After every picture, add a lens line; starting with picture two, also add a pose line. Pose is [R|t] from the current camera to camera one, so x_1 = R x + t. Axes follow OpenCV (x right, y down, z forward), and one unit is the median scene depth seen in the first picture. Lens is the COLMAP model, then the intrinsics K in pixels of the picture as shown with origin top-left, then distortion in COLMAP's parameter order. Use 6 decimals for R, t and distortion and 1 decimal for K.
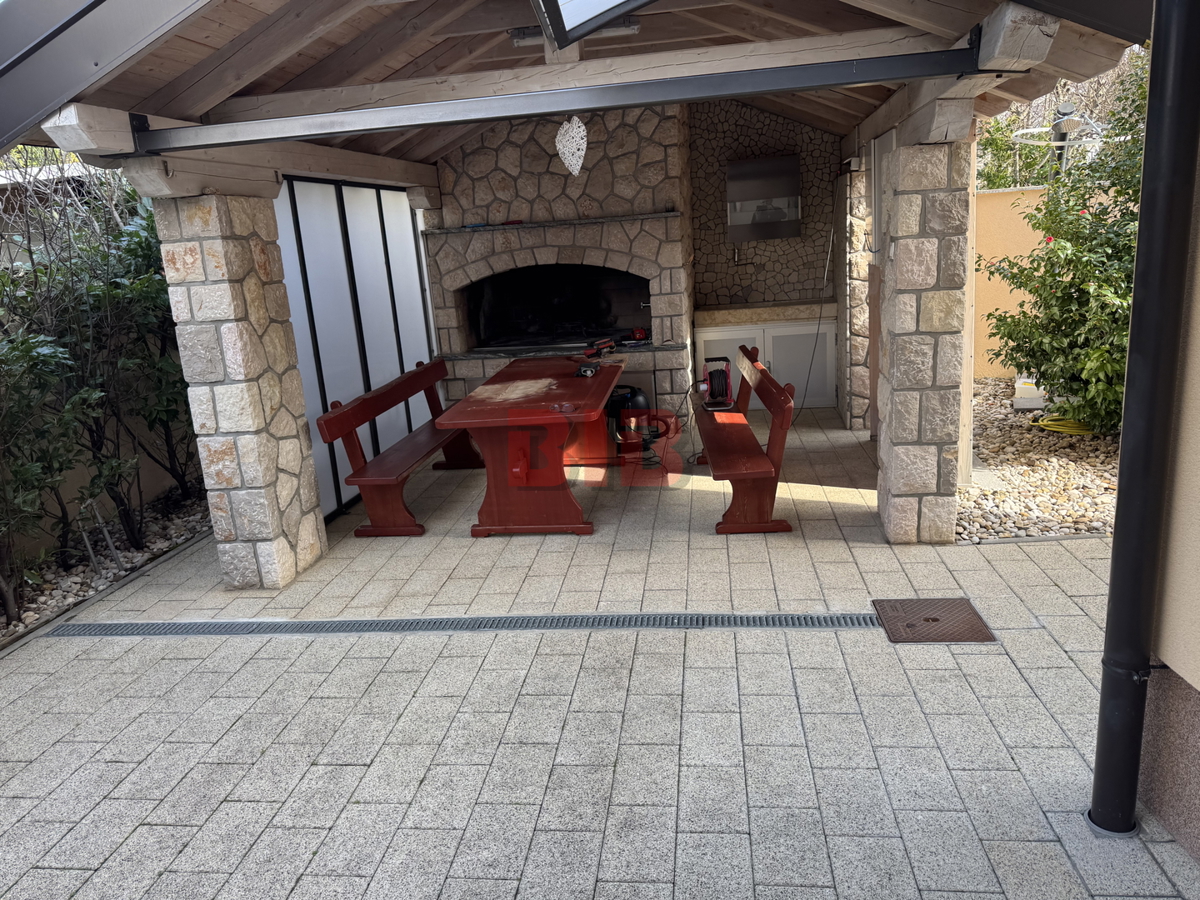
lens RADIAL K [[892.5, 0, 600.0], [0, 892.5, 450.0], [0, 0, 1]] dist [0.055842, -0.062201]
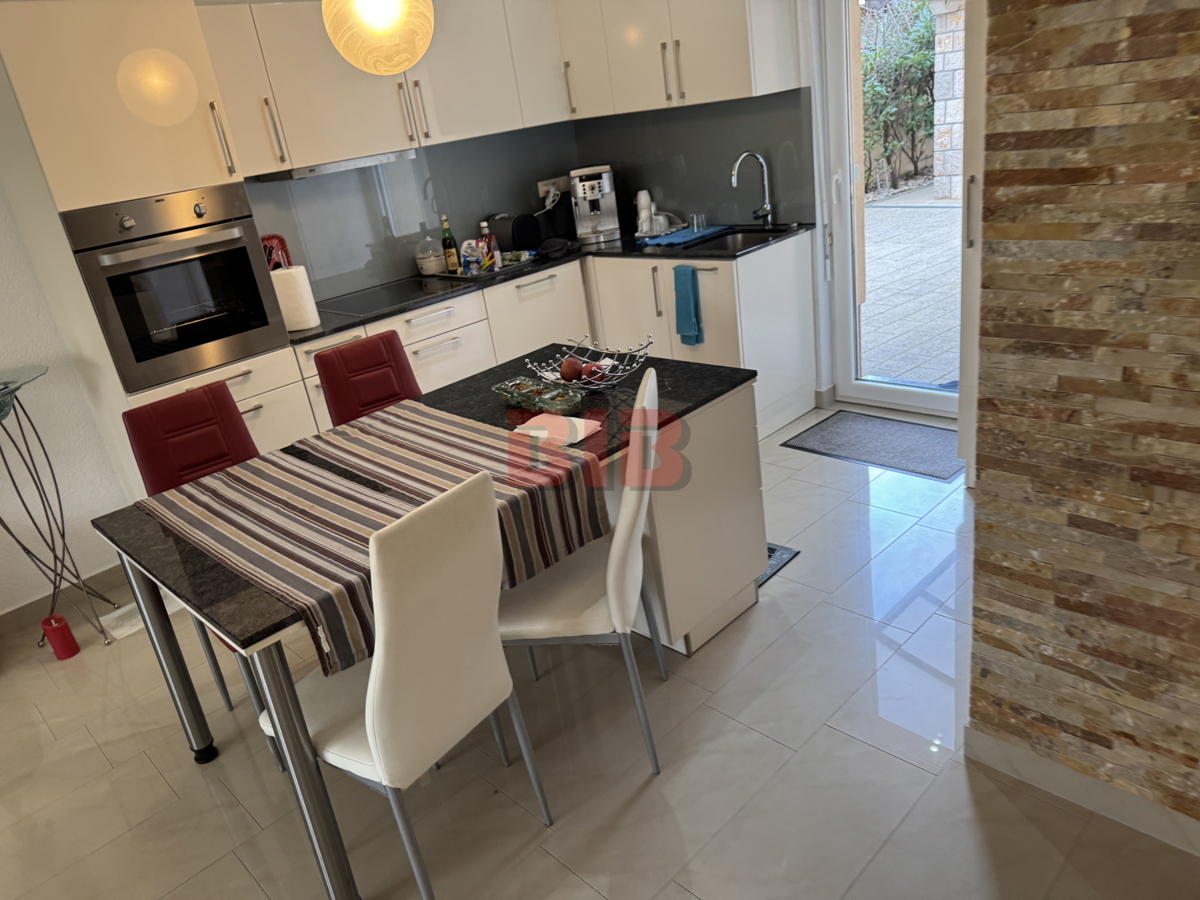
lens RADIAL K [[892.5, 0, 600.0], [0, 892.5, 450.0], [0, 0, 1]] dist [0.055842, -0.062201]
pose [[0.753358, 0.219915, -0.619750, 0.510710], [-0.084853, 0.967055, 0.240008, 0.304532], [0.652114, -0.128224, 0.747199, -1.370051]]
